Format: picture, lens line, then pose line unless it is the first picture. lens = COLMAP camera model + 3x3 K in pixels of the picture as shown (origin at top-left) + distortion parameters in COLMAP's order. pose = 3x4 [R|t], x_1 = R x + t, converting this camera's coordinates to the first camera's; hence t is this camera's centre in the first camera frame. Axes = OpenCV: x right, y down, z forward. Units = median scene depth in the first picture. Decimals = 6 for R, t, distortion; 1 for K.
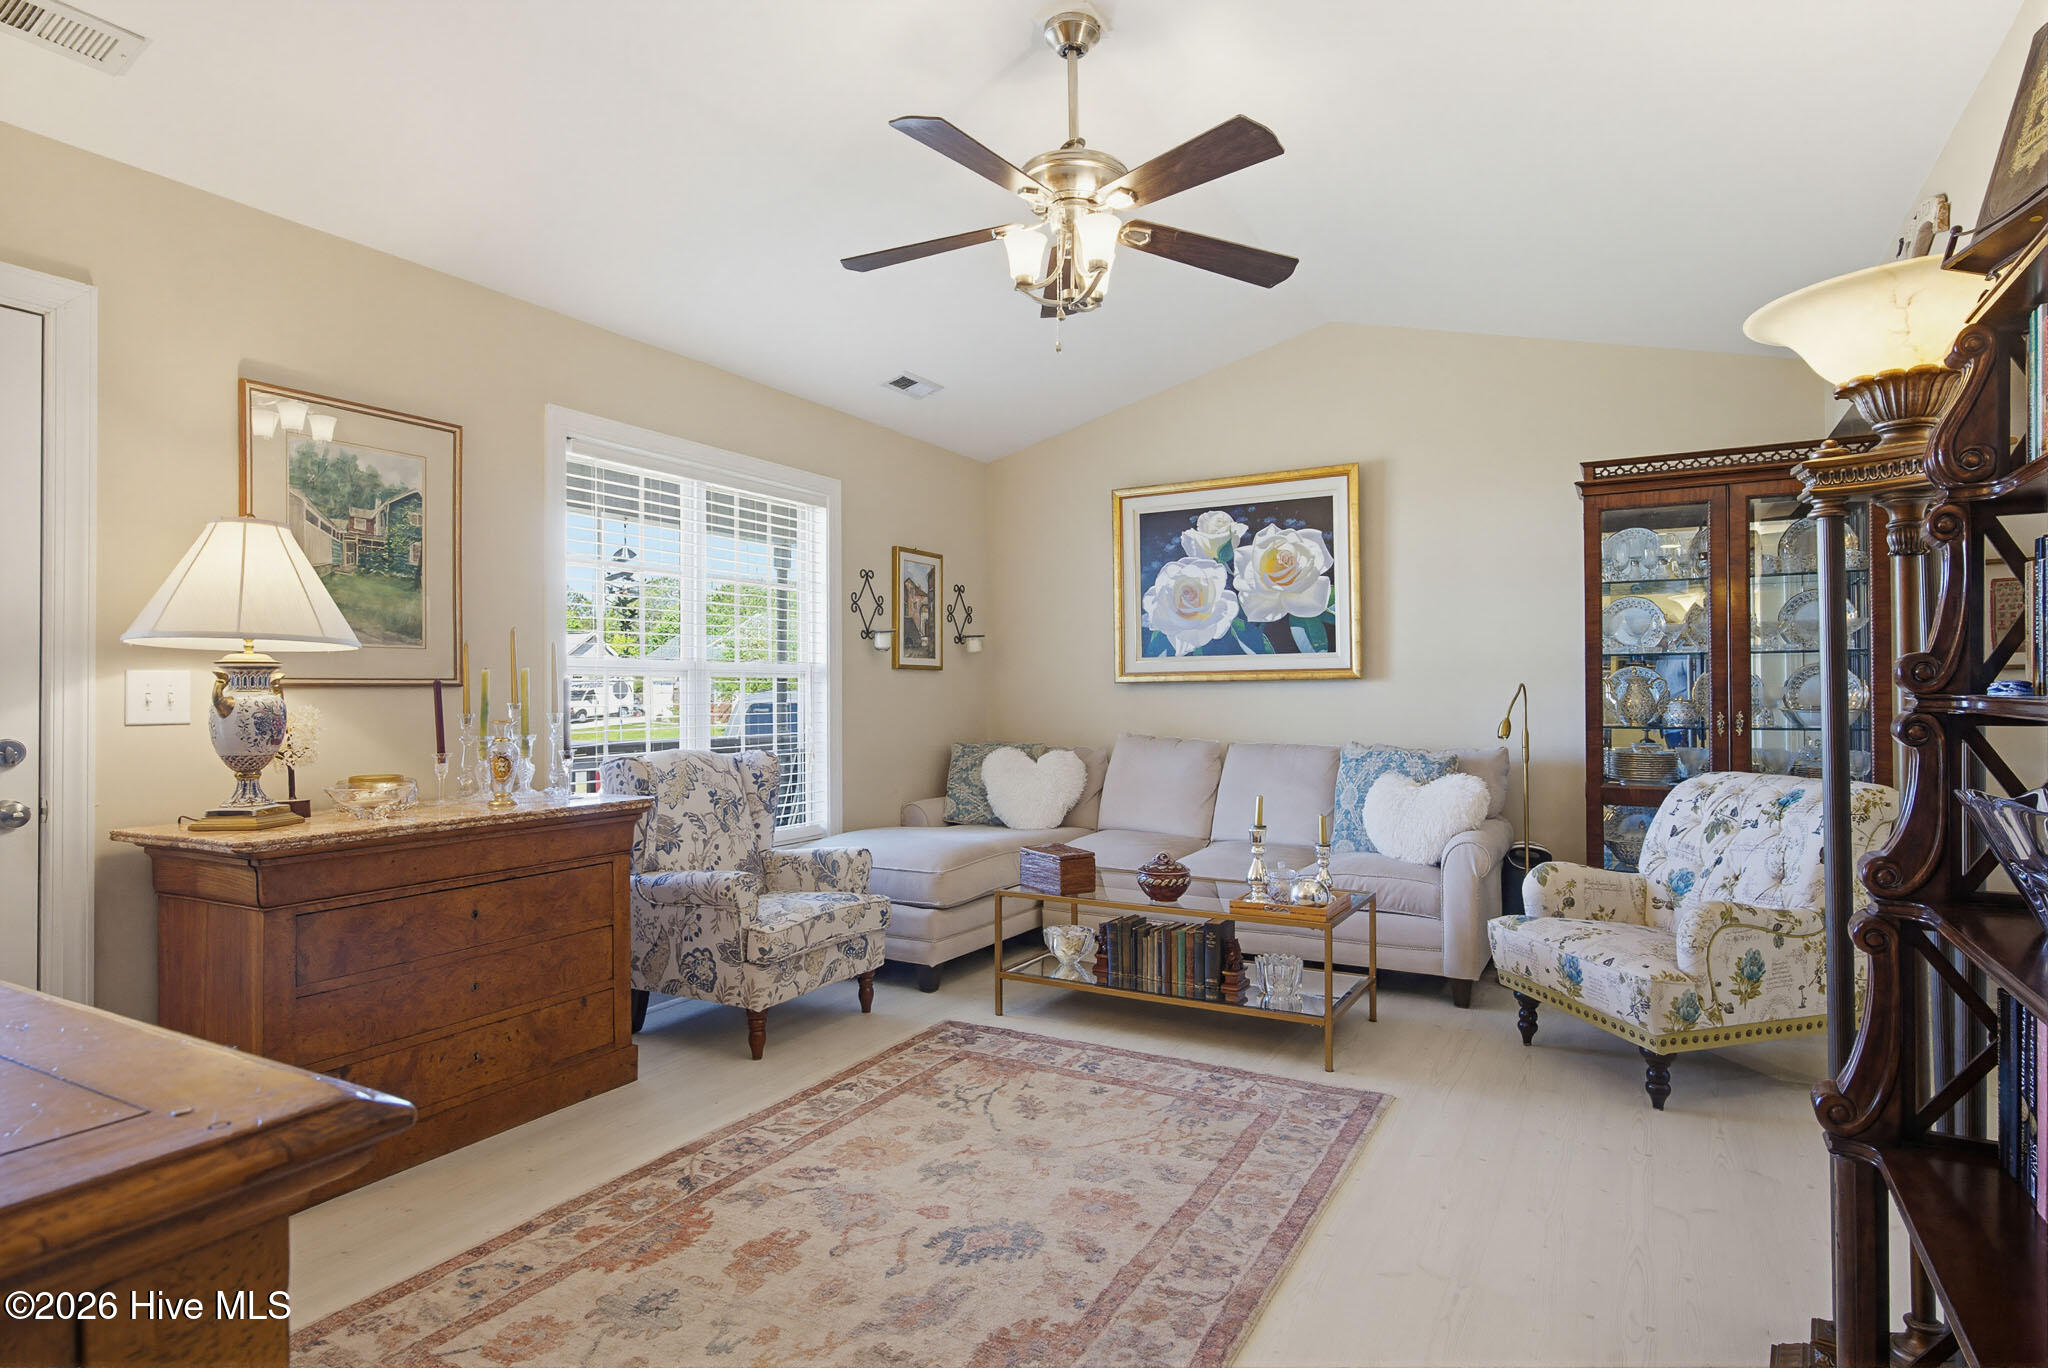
lens RADIAL K [[1087.5, 0, 1037.7], [0, 1087.5, 687.9], [0, 0, 1]] dist [-0.004293, 0.001391]
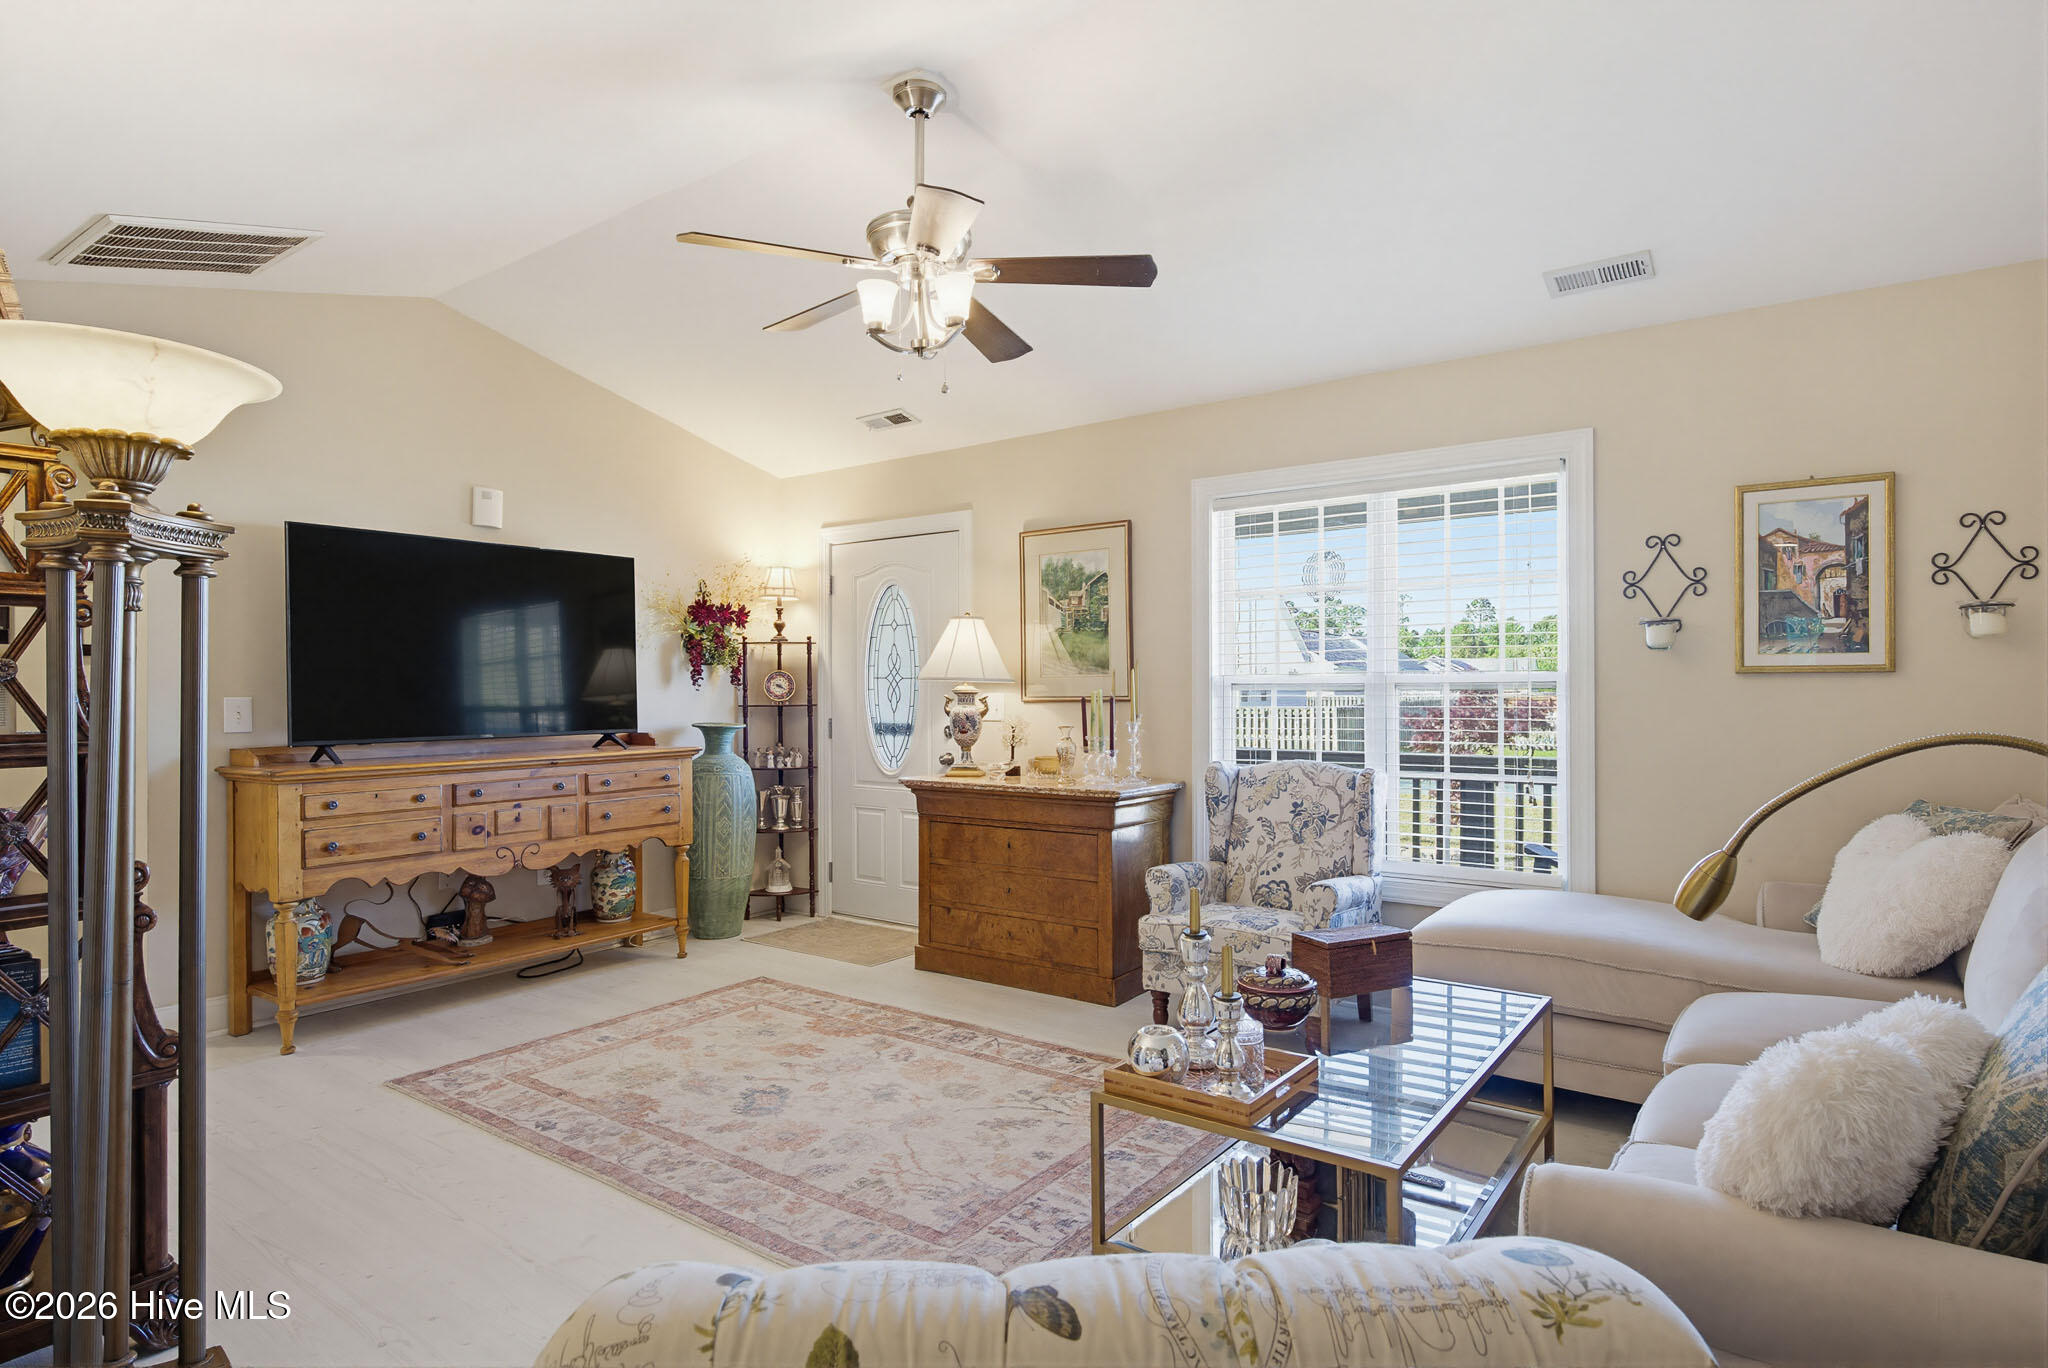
lens RADIAL K [[1087.5, 0, 1037.7], [0, 1087.5, 687.9], [0, 0, 1]] dist [-0.004293, 0.001391]
pose [[-0.116153, 0.002201, -0.993229, 0.884299], [0.010204, 0.999947, 0.001022, -0.021133], [0.993179, -0.010016, -0.116170, 1.015024]]
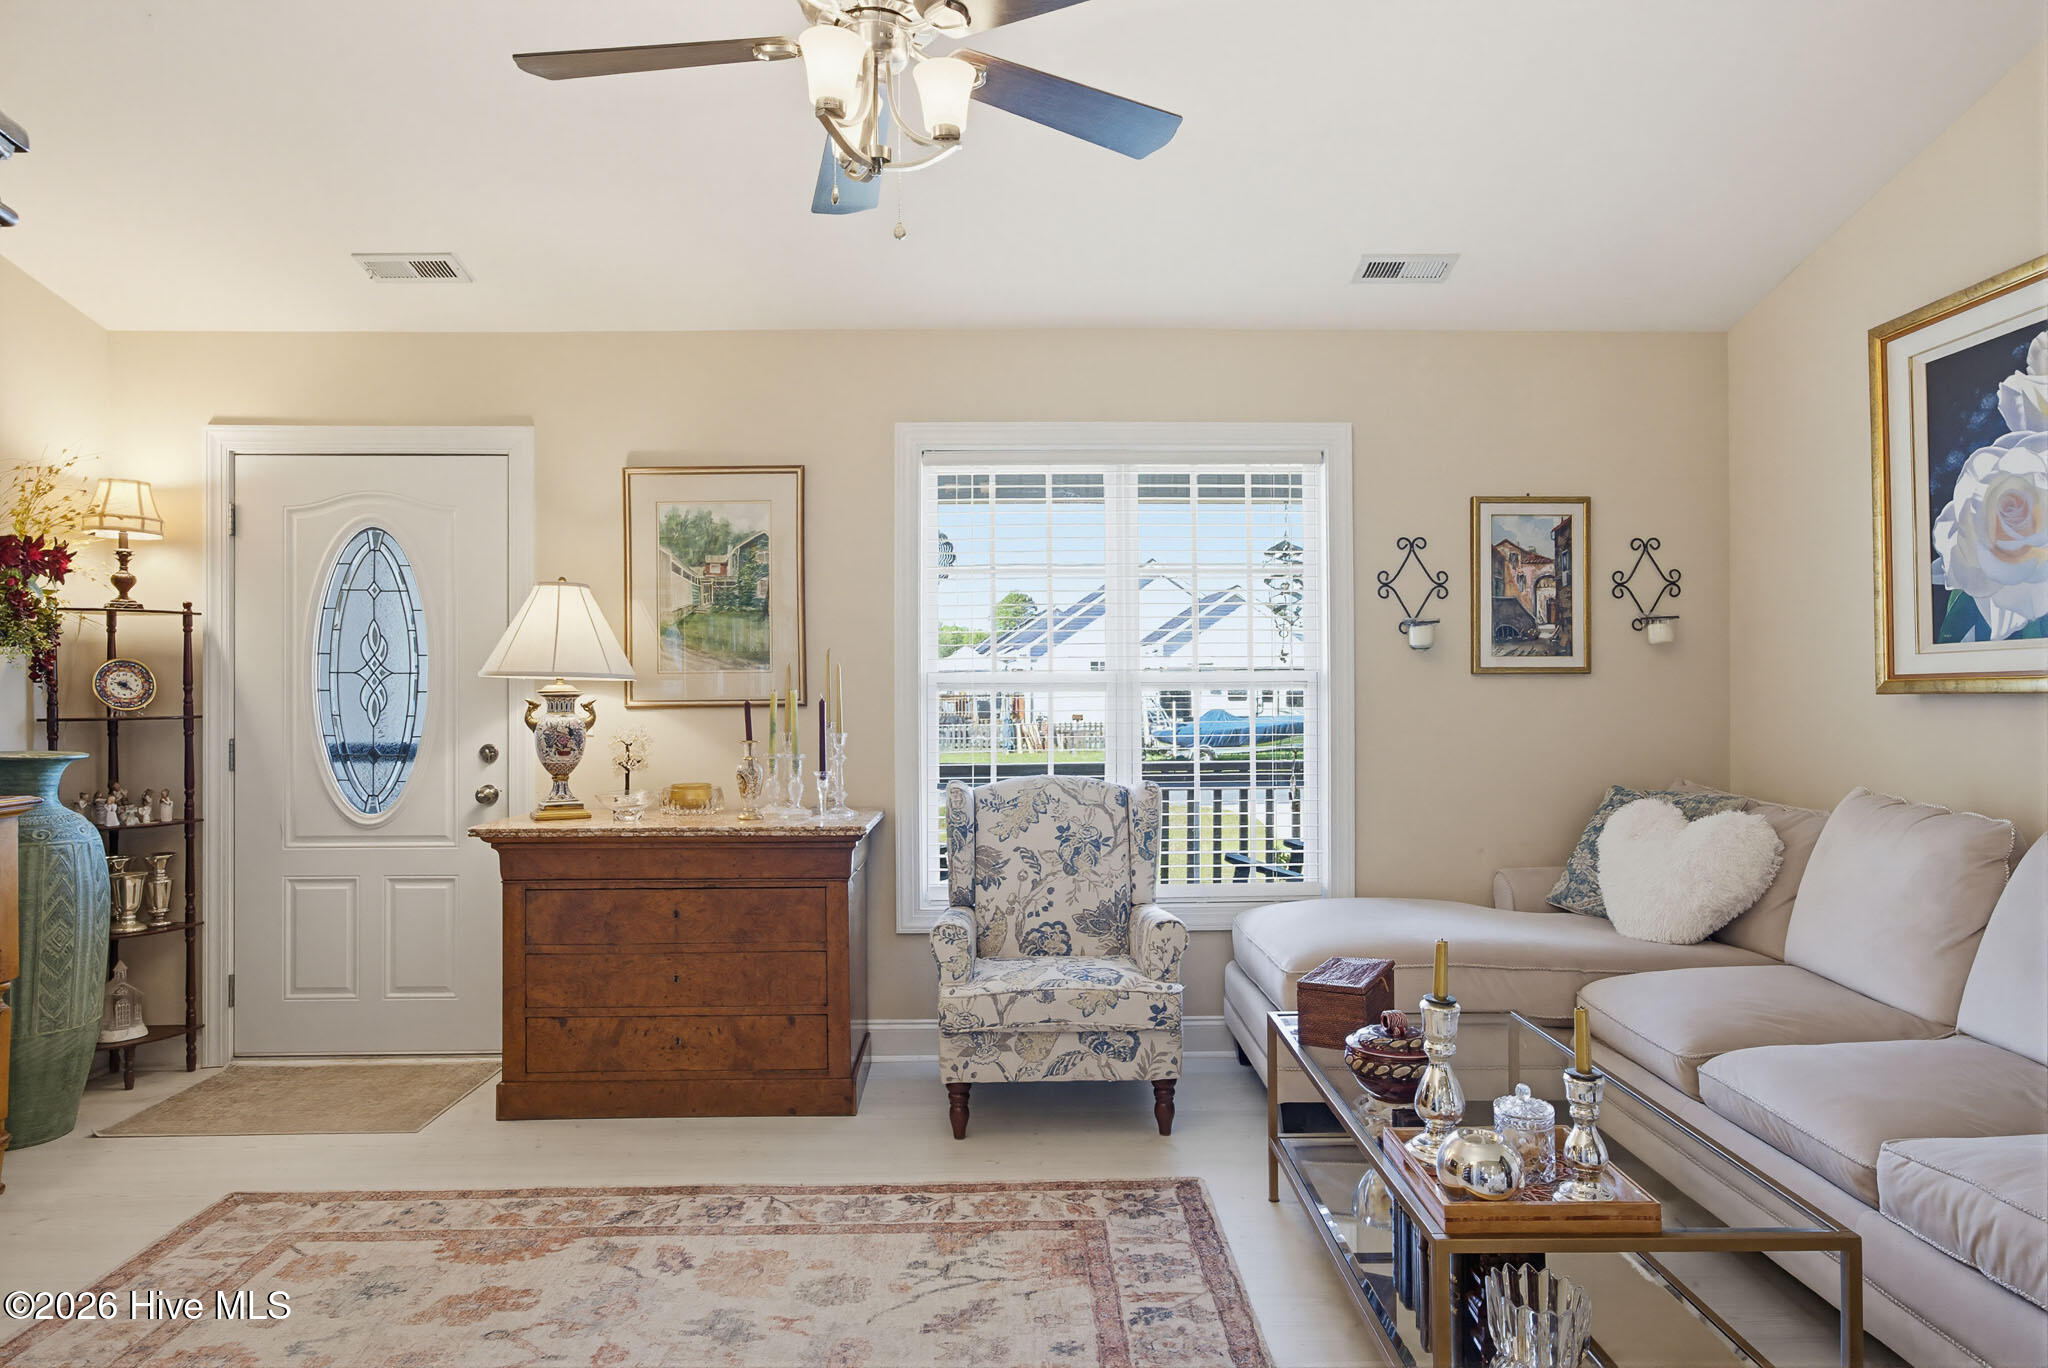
lens RADIAL K [[1215.1, 0, 1038.4], [0, 1215.1, 682.4], [0, 0, 1]] dist [-0.041298, 0.060113]
pose [[0.502439, -0.004229, -0.864602, 0.613153], [0.008009, 0.999968, -0.000237, -0.021977], [0.864576, -0.006805, 0.502457, 0.576708]]
